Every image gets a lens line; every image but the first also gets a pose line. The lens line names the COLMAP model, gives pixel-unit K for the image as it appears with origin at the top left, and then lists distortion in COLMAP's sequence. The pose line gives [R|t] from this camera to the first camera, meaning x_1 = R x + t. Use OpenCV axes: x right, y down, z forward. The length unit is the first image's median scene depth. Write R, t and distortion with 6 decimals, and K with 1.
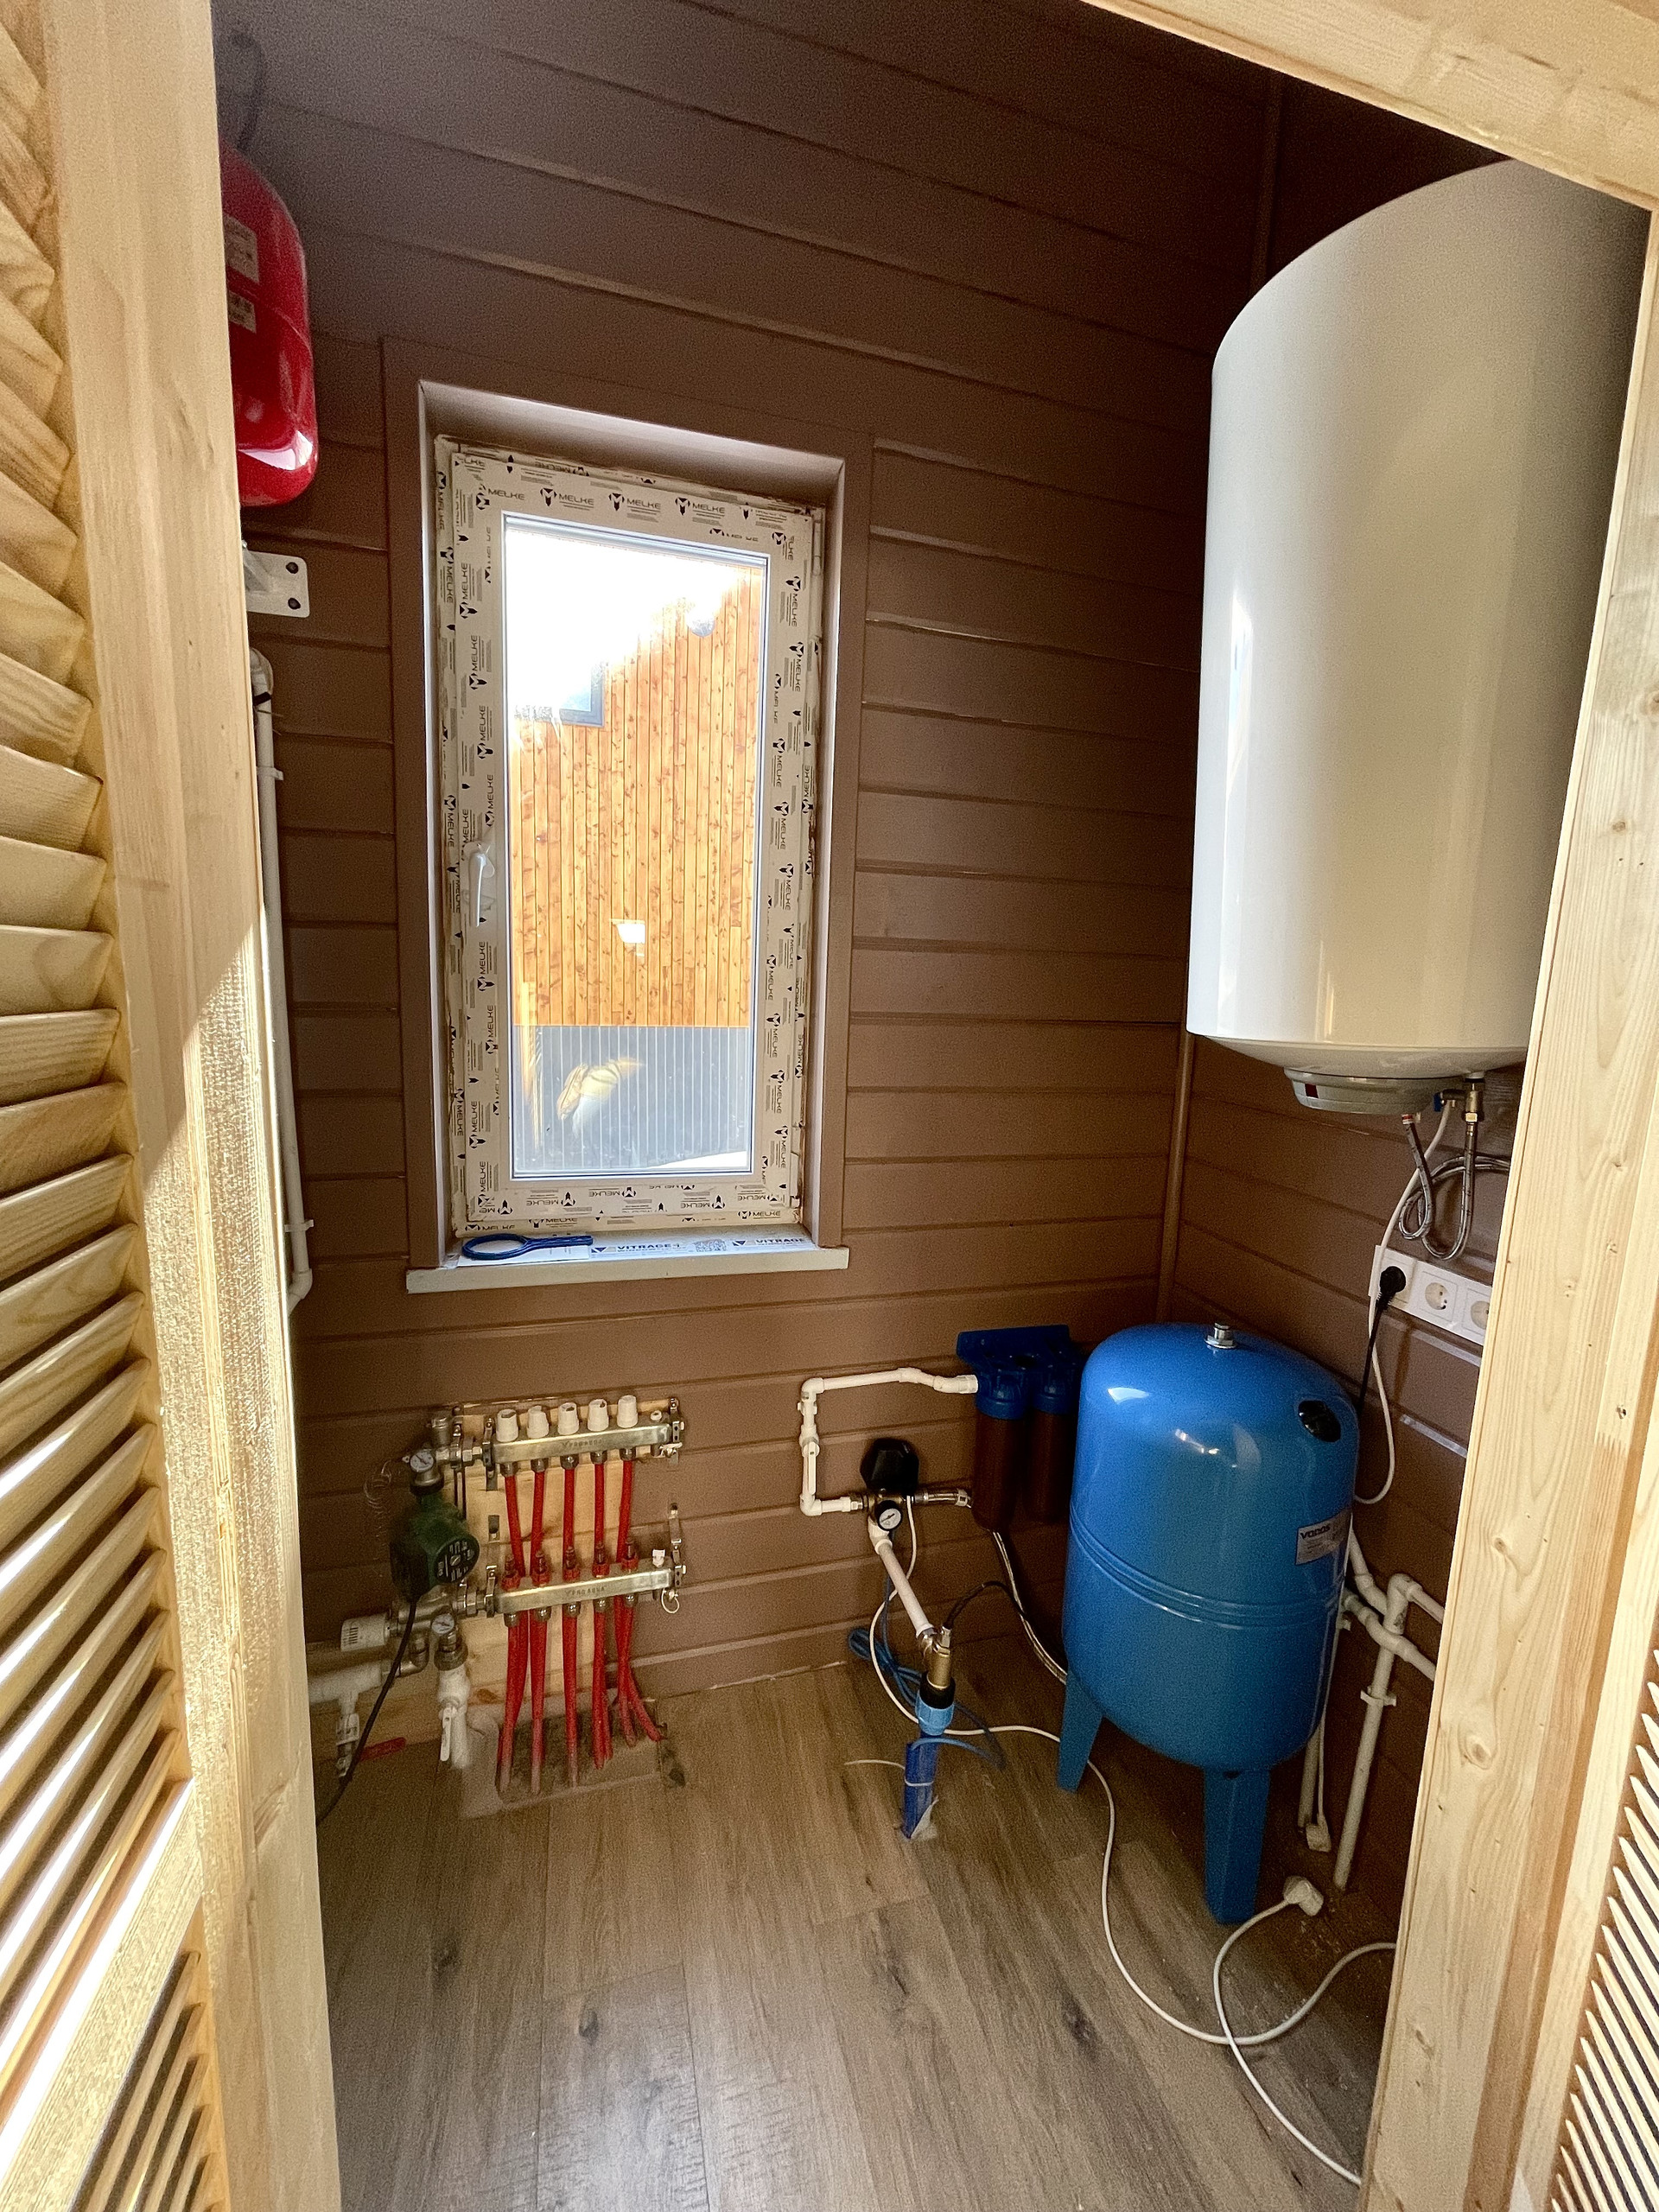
lens RADIAL K [[884.3, 0, 848.5], [0, 884.3, 1108.5], [0, 0, 1]] dist [-0.010389, 0.002572]
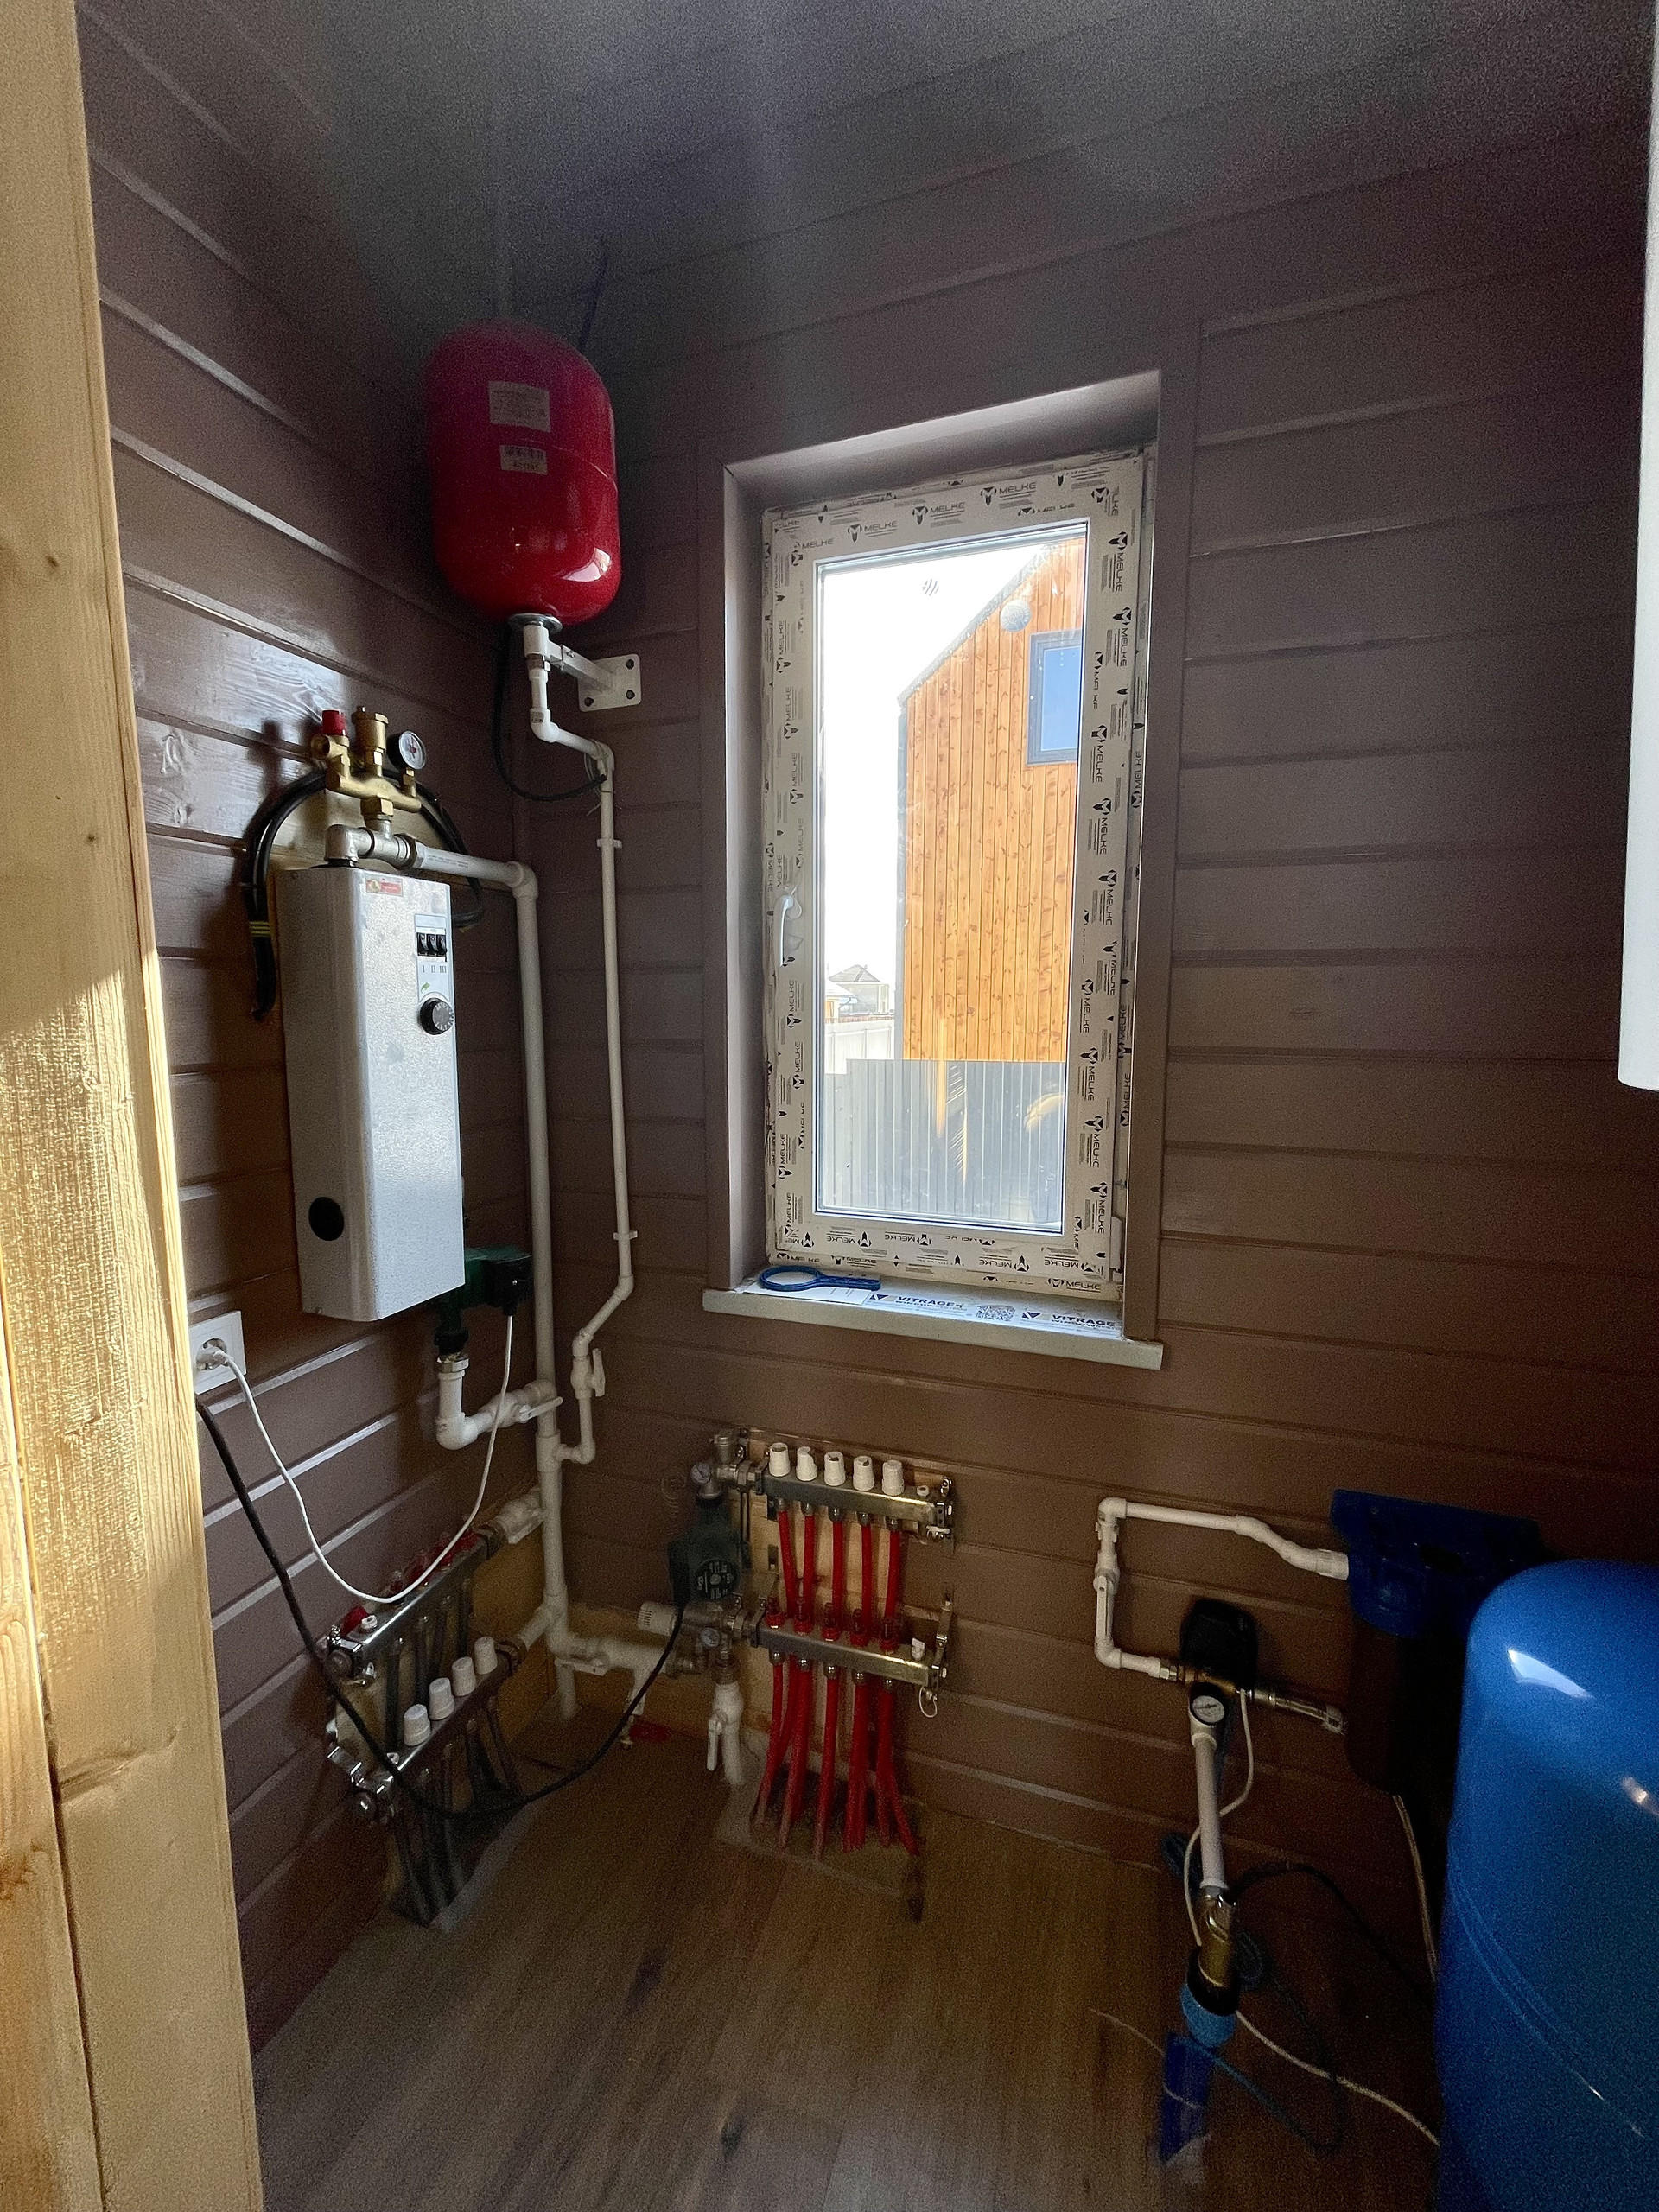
lens RADIAL K [[884.3, 0, 830.9], [0, 884.3, 1105.8], [0, 0, 1]] dist [-0.010389, 0.002572]
pose [[0.825015, 0.034439, -0.564061, 0.201241], [-0.058490, 0.997984, -0.024618, -0.018528], [0.562076, 0.053302, 0.825366, 0.174687]]
